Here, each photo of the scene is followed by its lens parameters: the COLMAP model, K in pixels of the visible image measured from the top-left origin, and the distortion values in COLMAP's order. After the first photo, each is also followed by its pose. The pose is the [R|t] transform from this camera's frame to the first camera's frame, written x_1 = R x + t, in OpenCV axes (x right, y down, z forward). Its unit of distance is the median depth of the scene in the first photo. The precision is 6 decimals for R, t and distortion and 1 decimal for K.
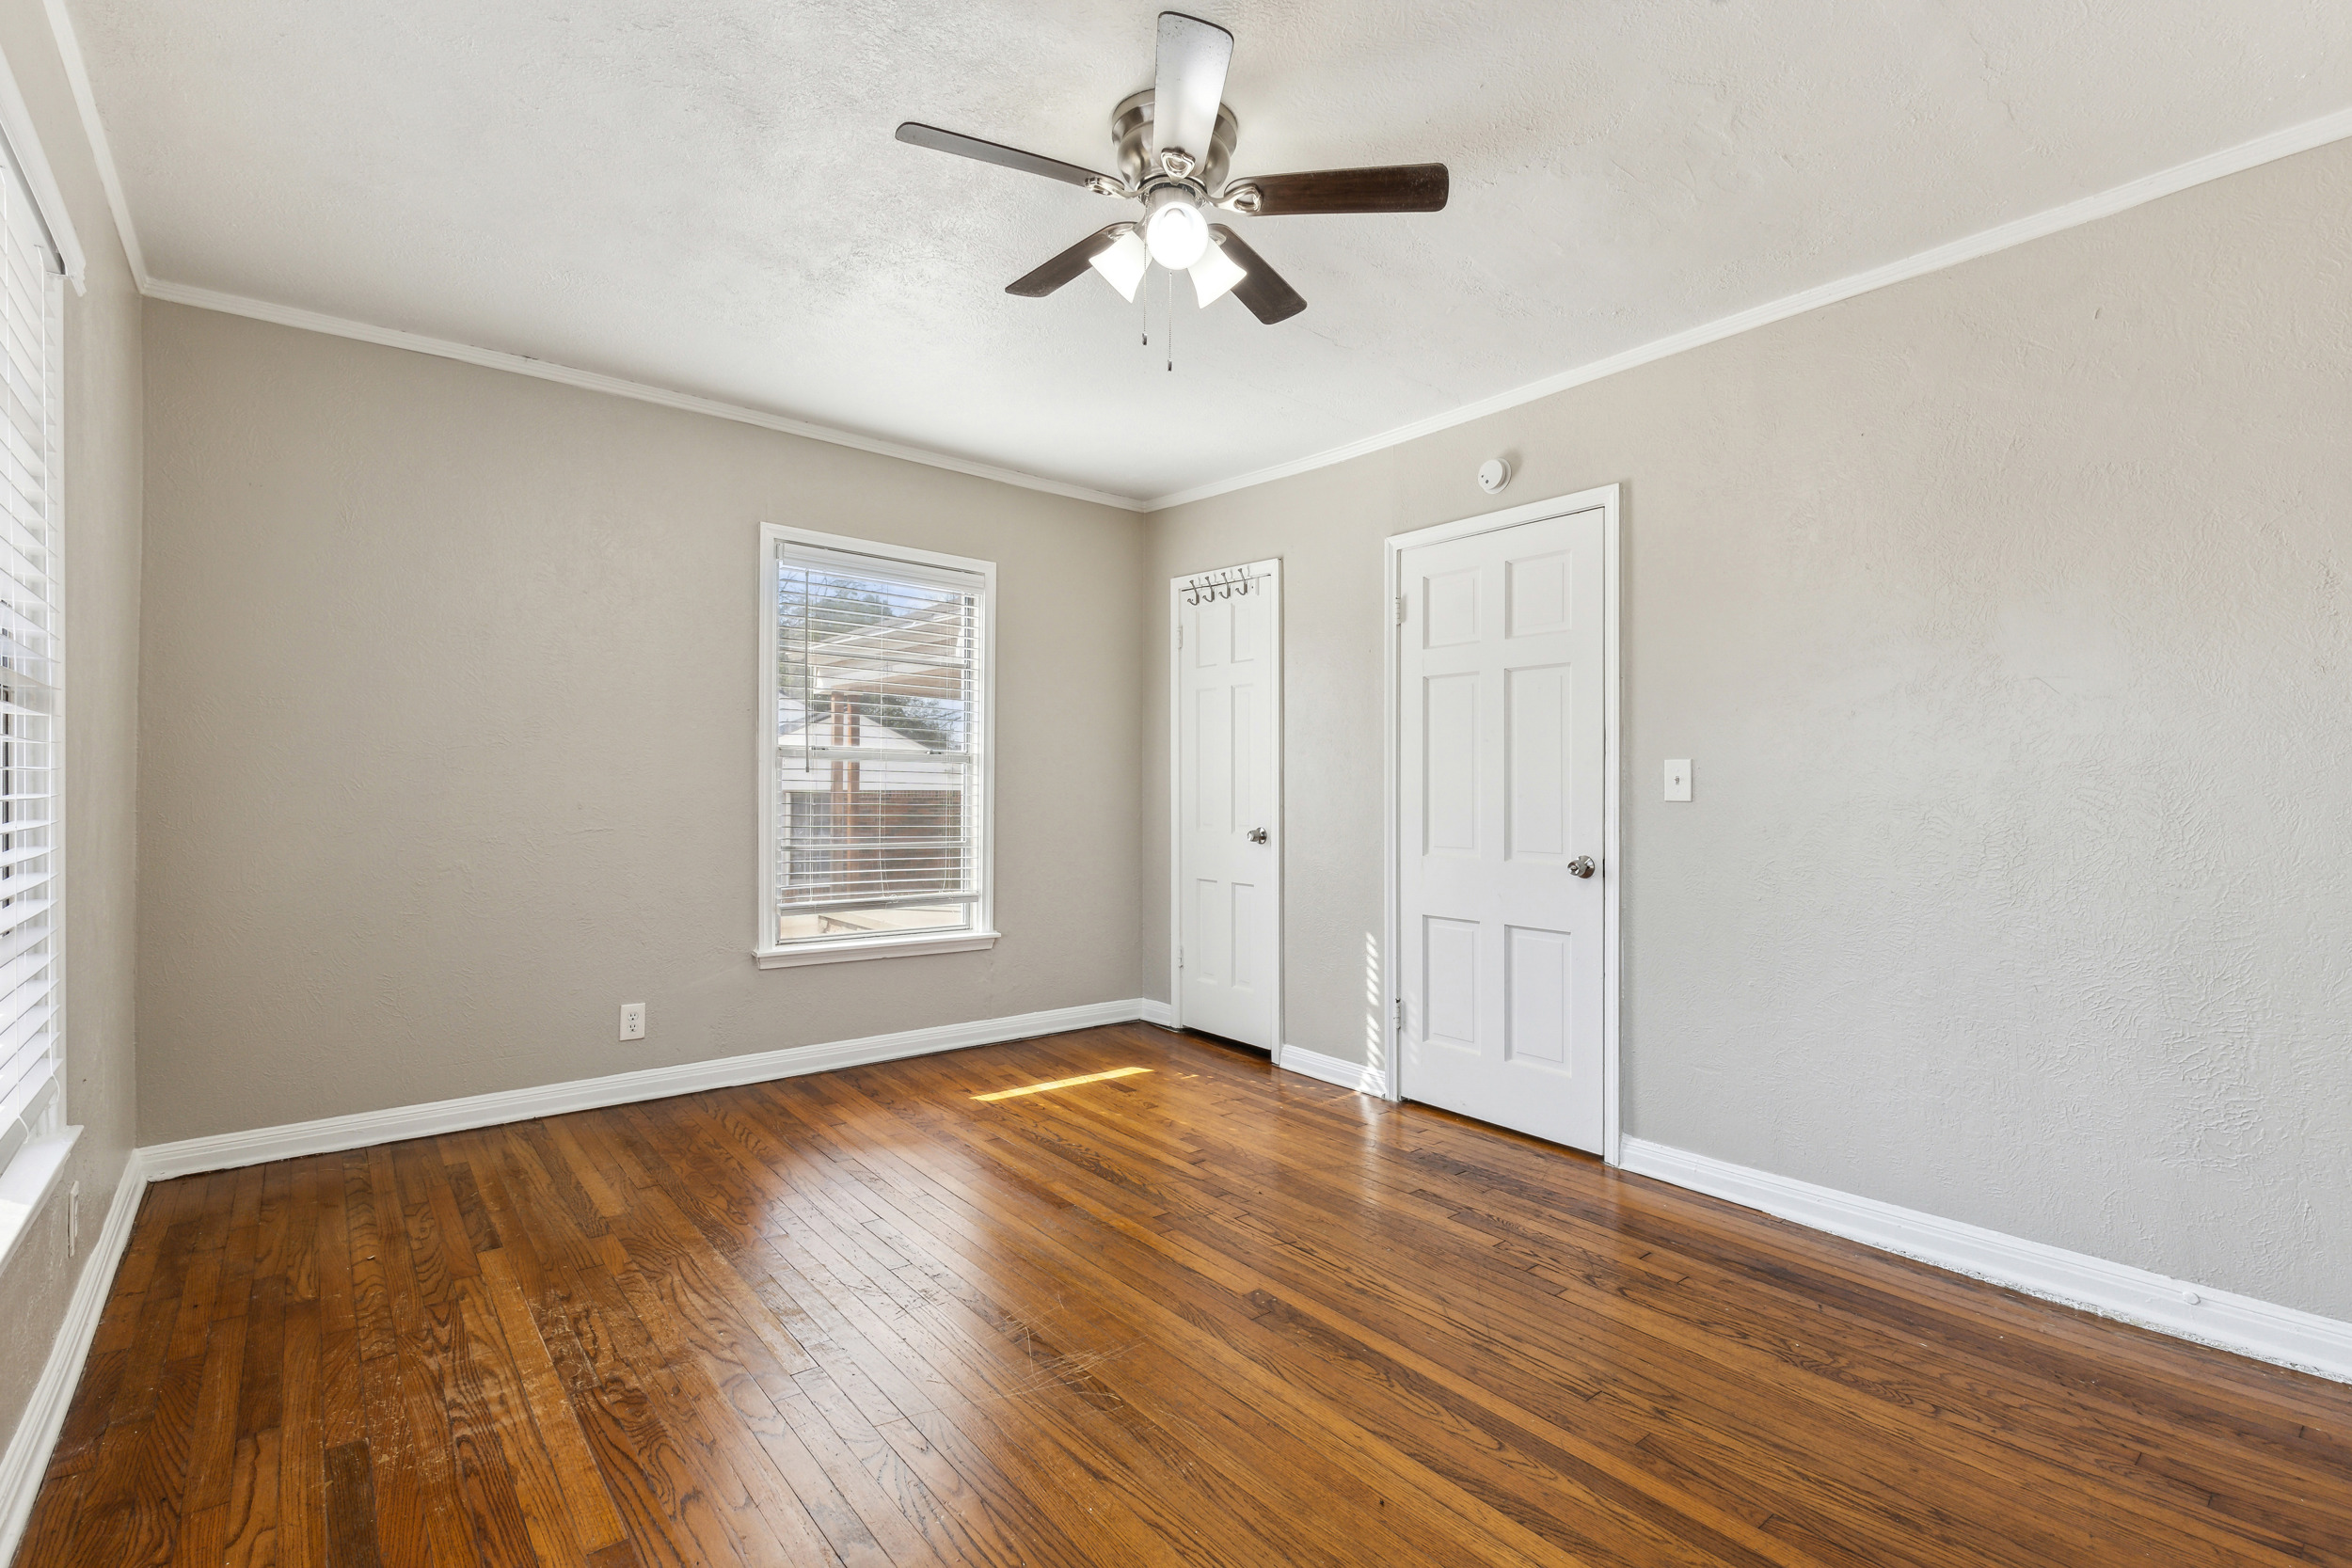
lens RADIAL K [[1079.1, 0, 1194.0], [0, 1079.1, 784.6], [0, 0, 1]] dist [0.011994, -0.002359]
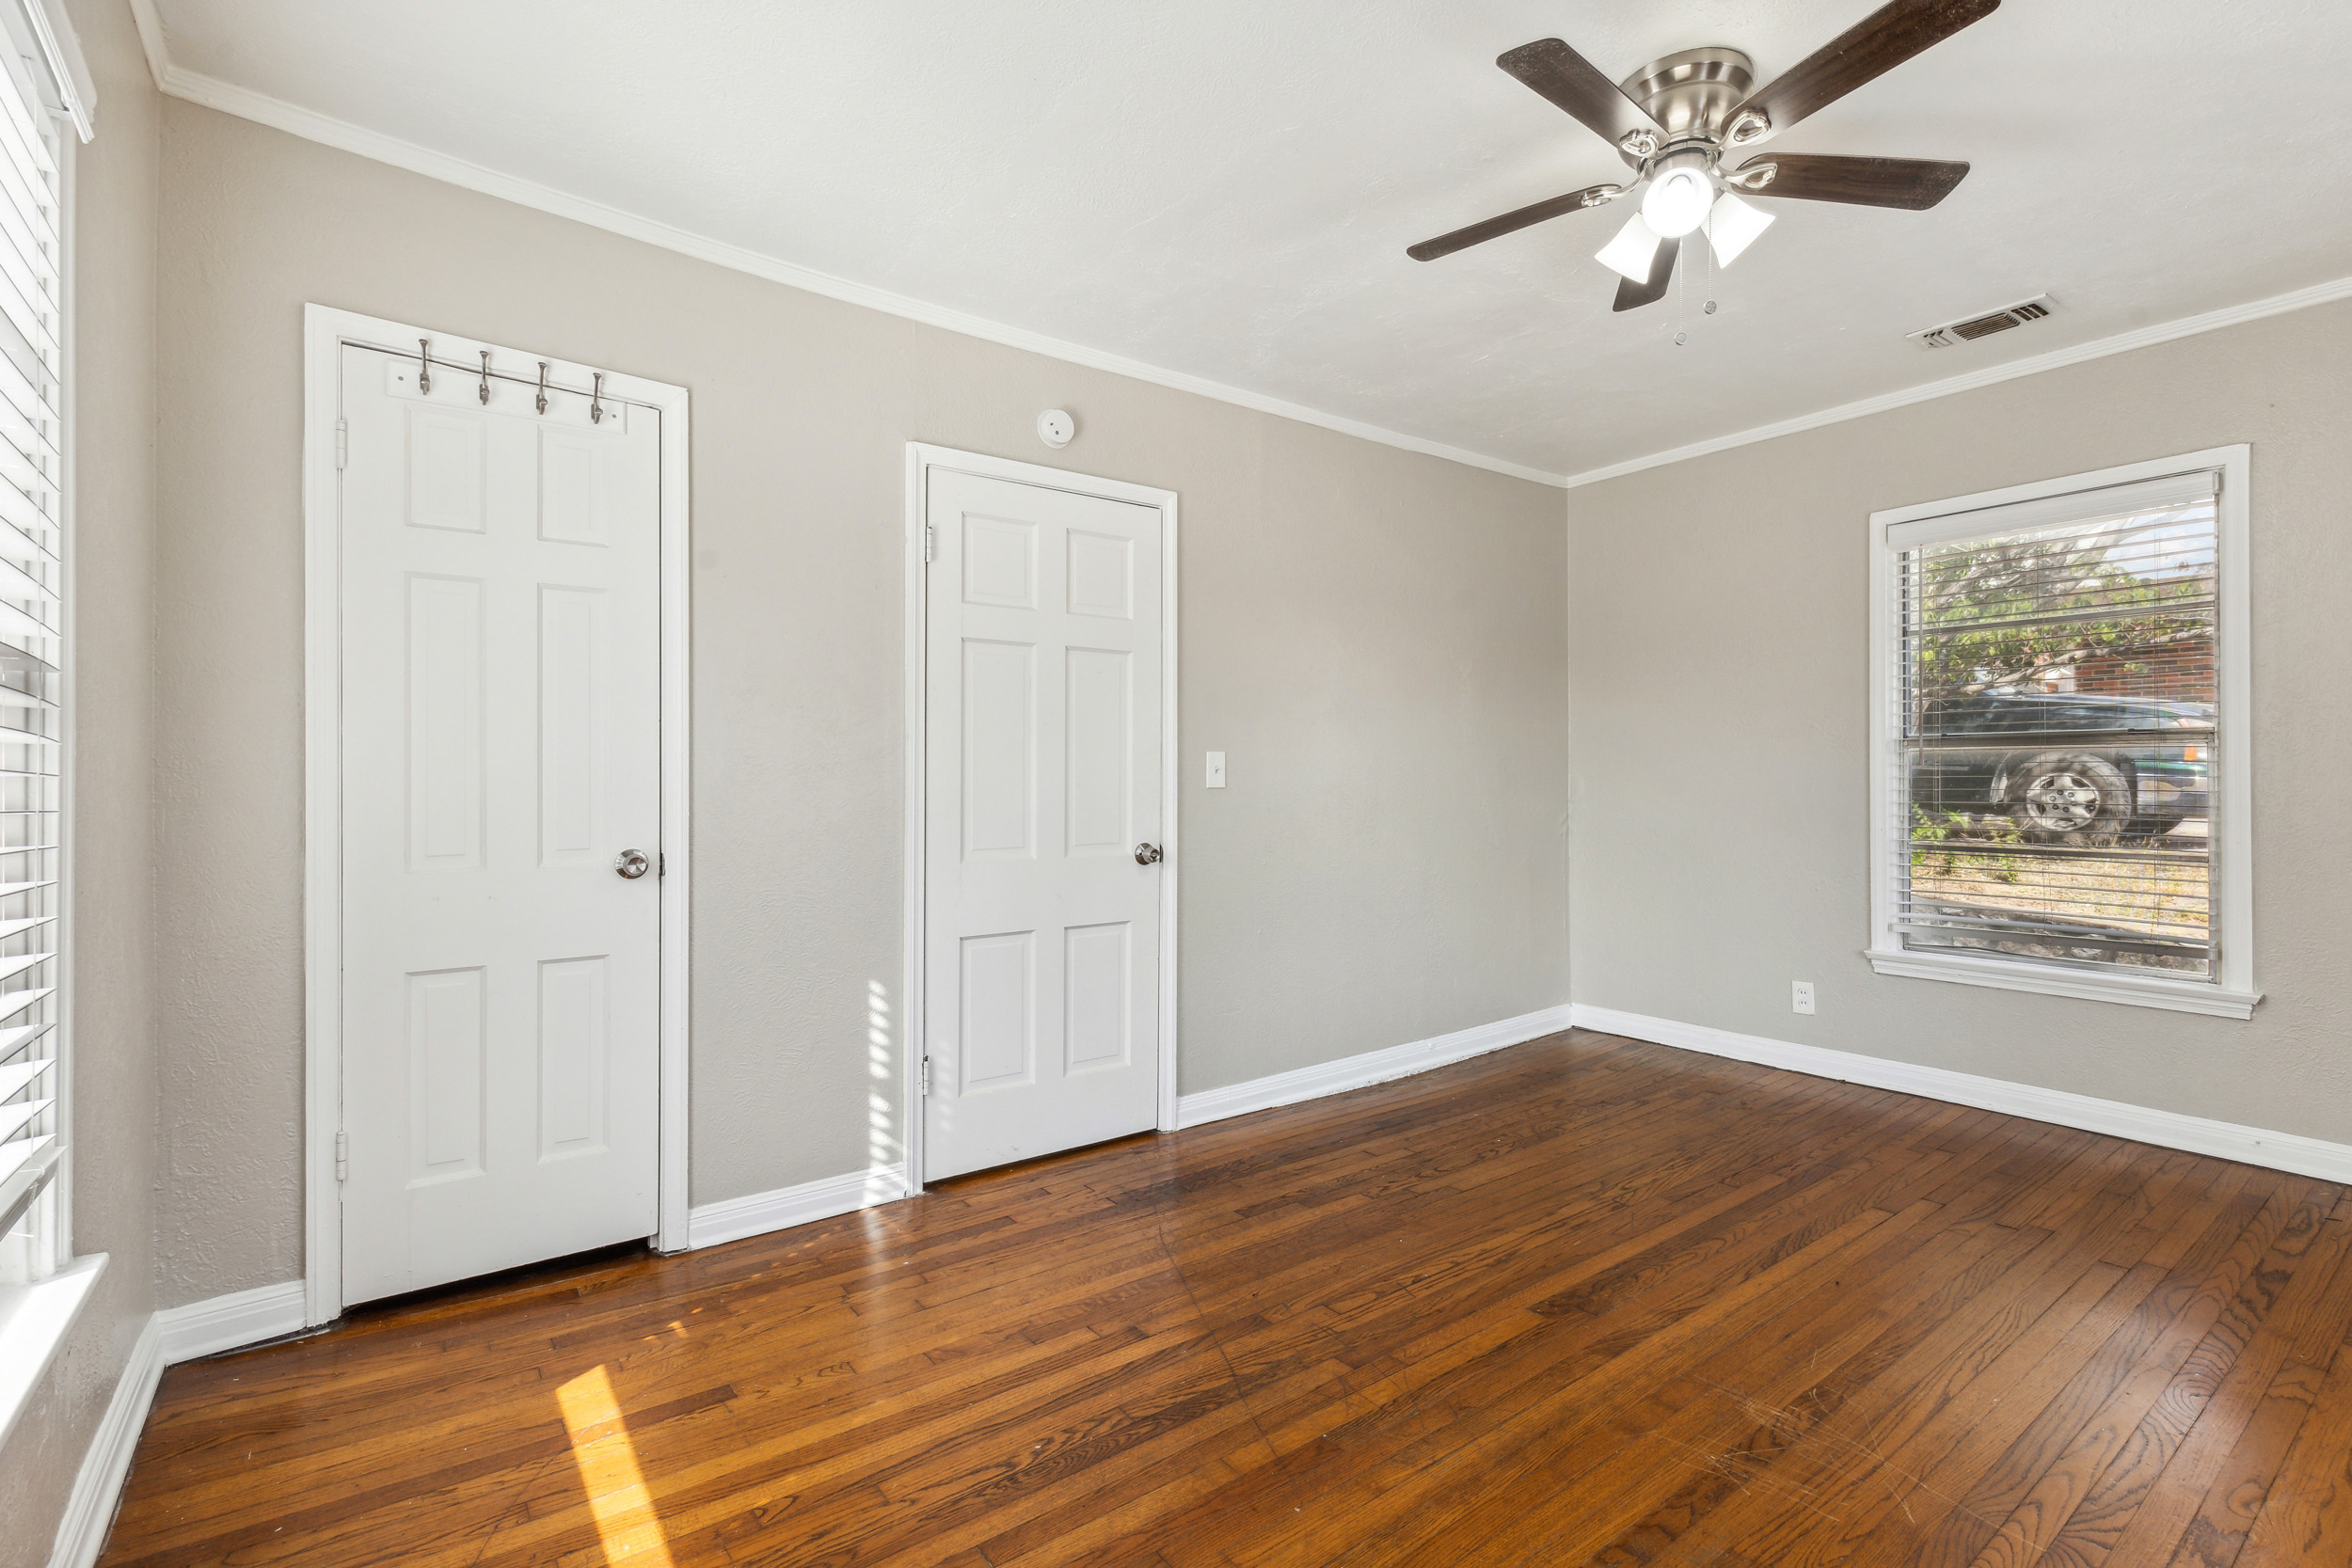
lens RADIAL K [[1079.1, 0, 1181.0], [0, 1079.1, 769.2], [0, 0, 1]] dist [0.011994, -0.002359]
pose [[0.042230, -0.002291, 0.999105, -0.683471], [-0.003680, 0.999990, 0.002448, -0.007122], [-0.999101, -0.003781, 0.042221, 0.958691]]
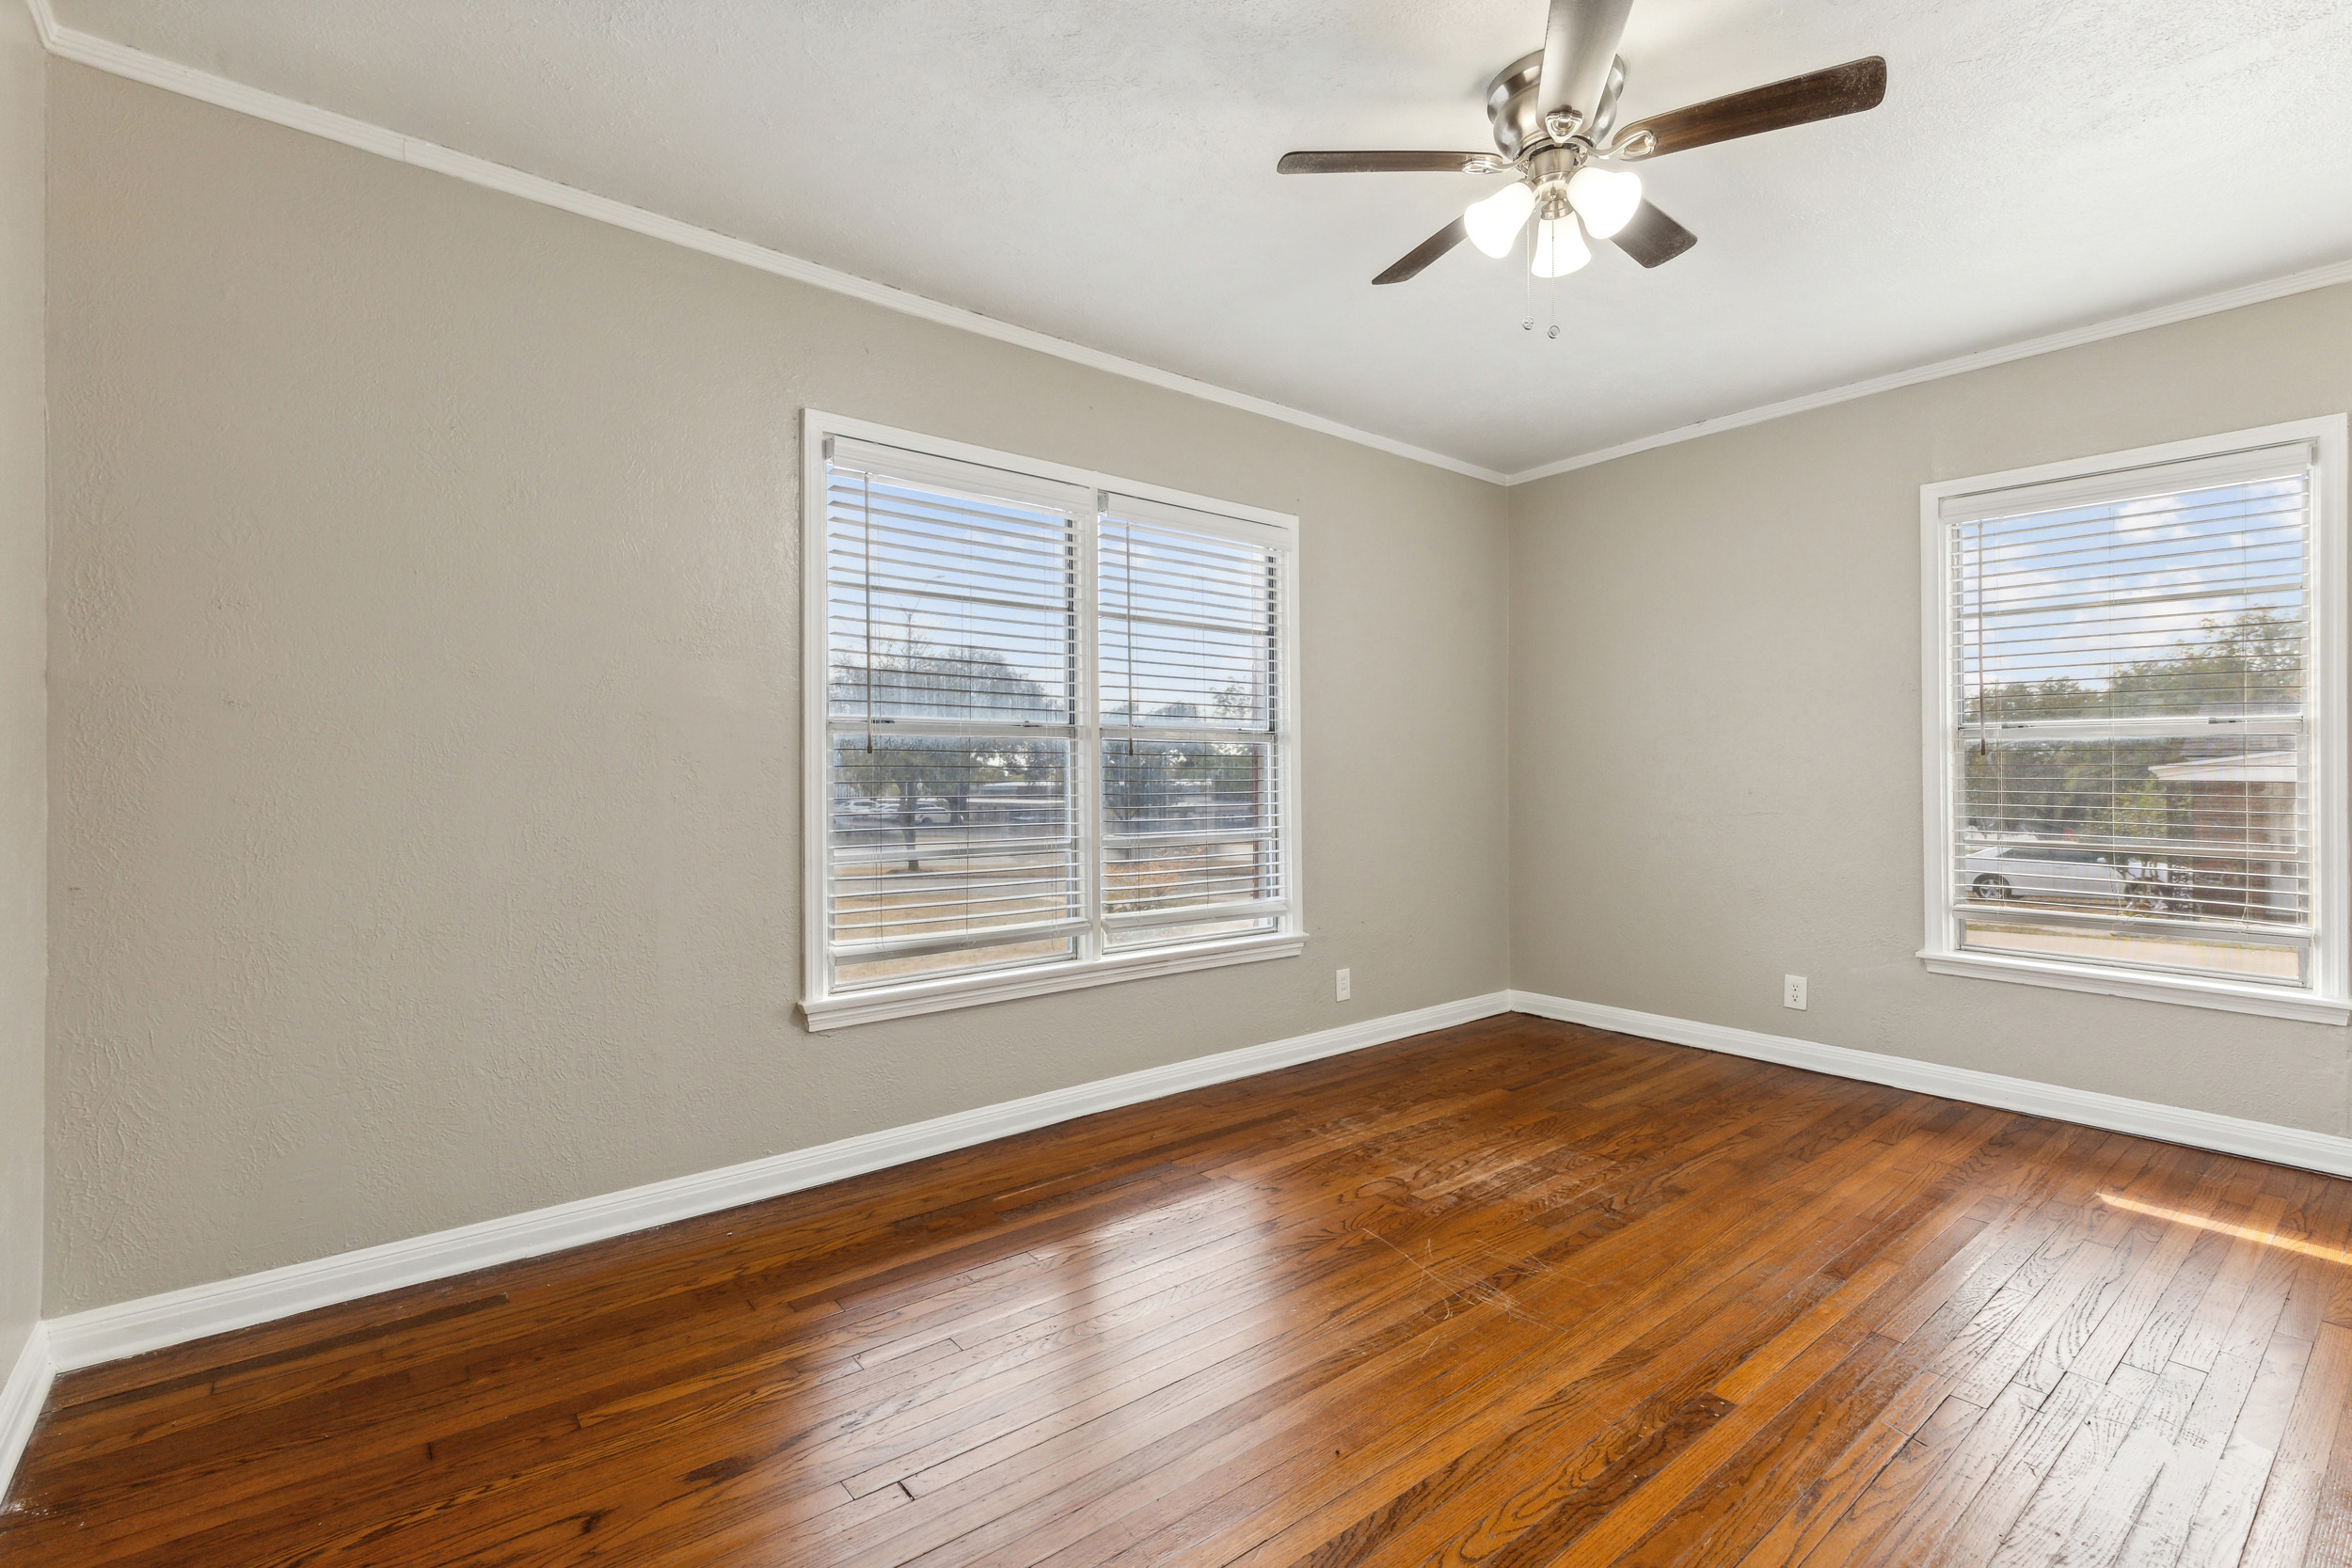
lens RADIAL K [[1079.1, 0, 1183.7], [0, 1079.1, 782.8], [0, 0, 1]] dist [0.011994, -0.002359]
pose [[-0.004766, 0.003900, -0.999981, 0.646958], [0.002264, 0.999990, 0.003889, 0.005744], [0.999986, -0.002246, -0.004775, 0.455430]]
